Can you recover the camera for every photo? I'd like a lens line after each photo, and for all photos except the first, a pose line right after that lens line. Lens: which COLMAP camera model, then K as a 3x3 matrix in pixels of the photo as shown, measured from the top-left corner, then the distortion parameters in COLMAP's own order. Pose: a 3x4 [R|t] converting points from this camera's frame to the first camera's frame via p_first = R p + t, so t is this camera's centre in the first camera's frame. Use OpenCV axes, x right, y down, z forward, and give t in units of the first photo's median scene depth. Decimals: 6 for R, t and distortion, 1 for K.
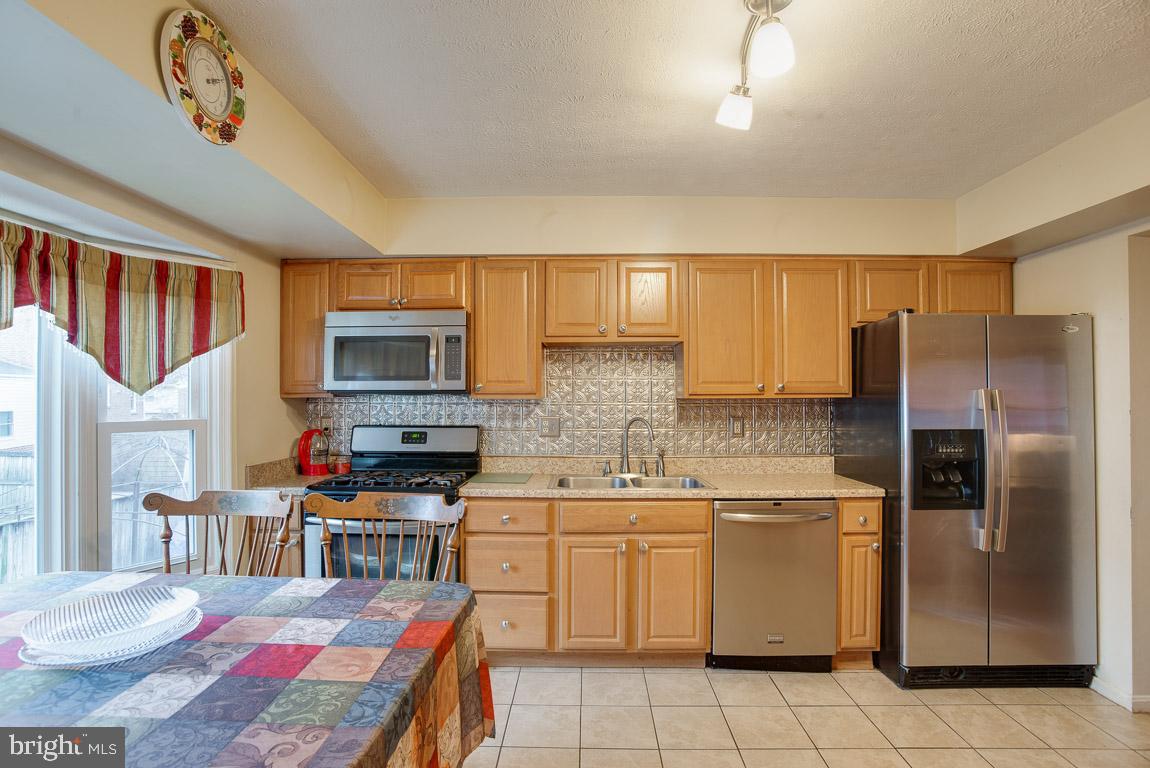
lens RADIAL K [[574.5, 0, 586.7], [0, 574.5, 395.2], [0, 0, 1]] dist [-0.058796, -0.000692]
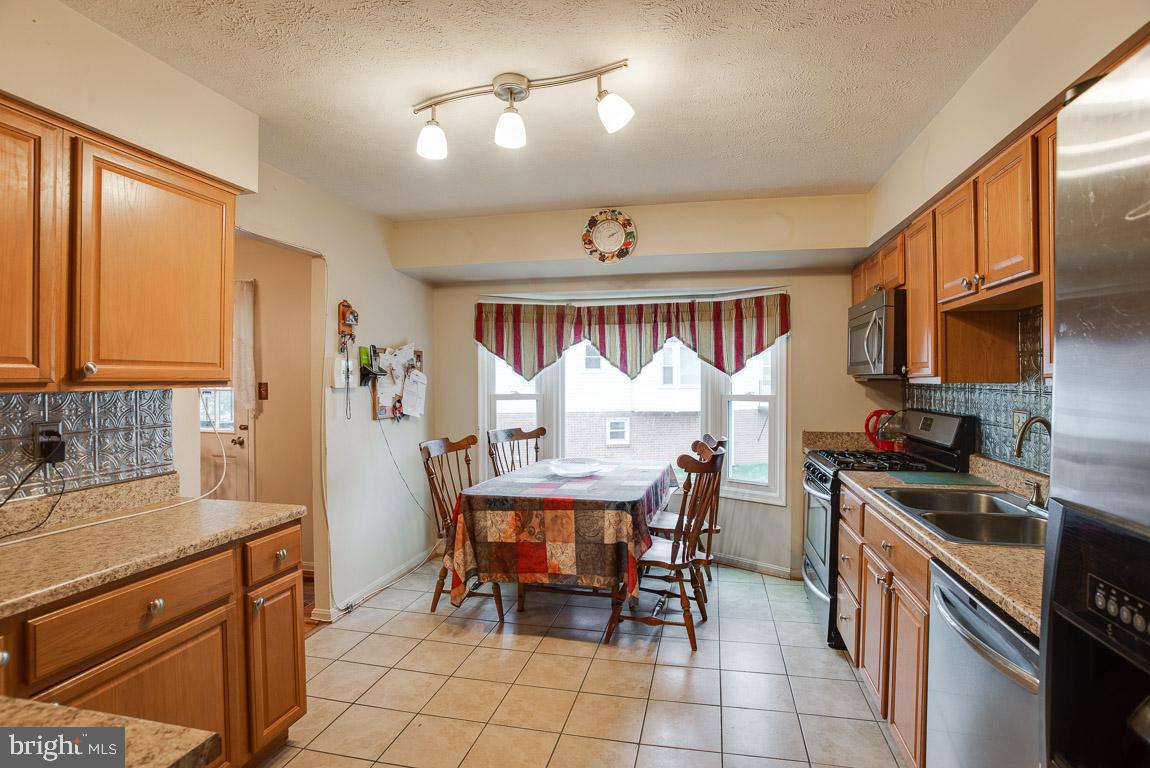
lens RADIAL K [[574.5, 0, 582.3], [0, 574.5, 379.5], [0, 0, 1]] dist [-0.058796, -0.000692]
pose [[-0.233863, 0.001783, -0.972268, 0.858996], [0.003957, 0.999992, 0.000882, -0.002355], [0.972262, -0.003641, -0.233868, 0.792298]]
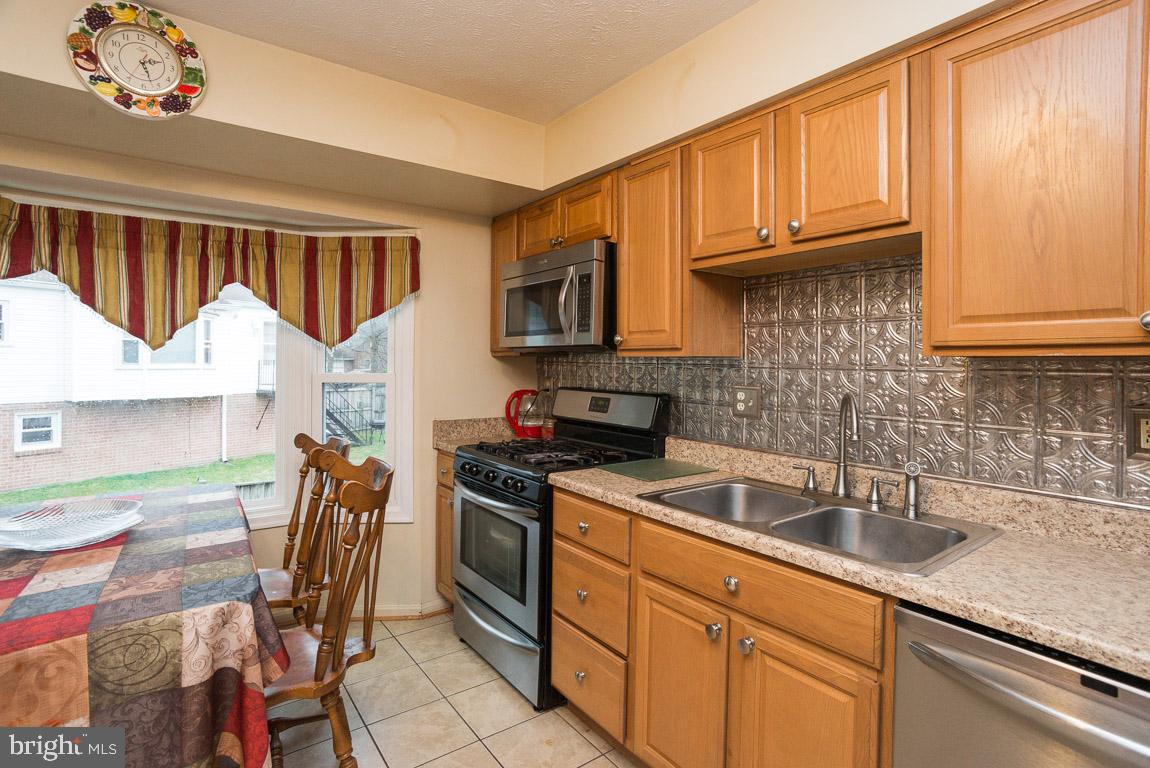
lens RADIAL K [[571.5, 0, 572.5], [0, 571.5, 380.4], [0, 0, 1]] dist [-0.049245, 0.019068]
pose [[0.576018, 0.031434, -0.816832, 0.414506], [-0.008997, 0.999444, 0.032117, 0.015191], [0.817387, -0.011151, 0.575981, 0.587567]]
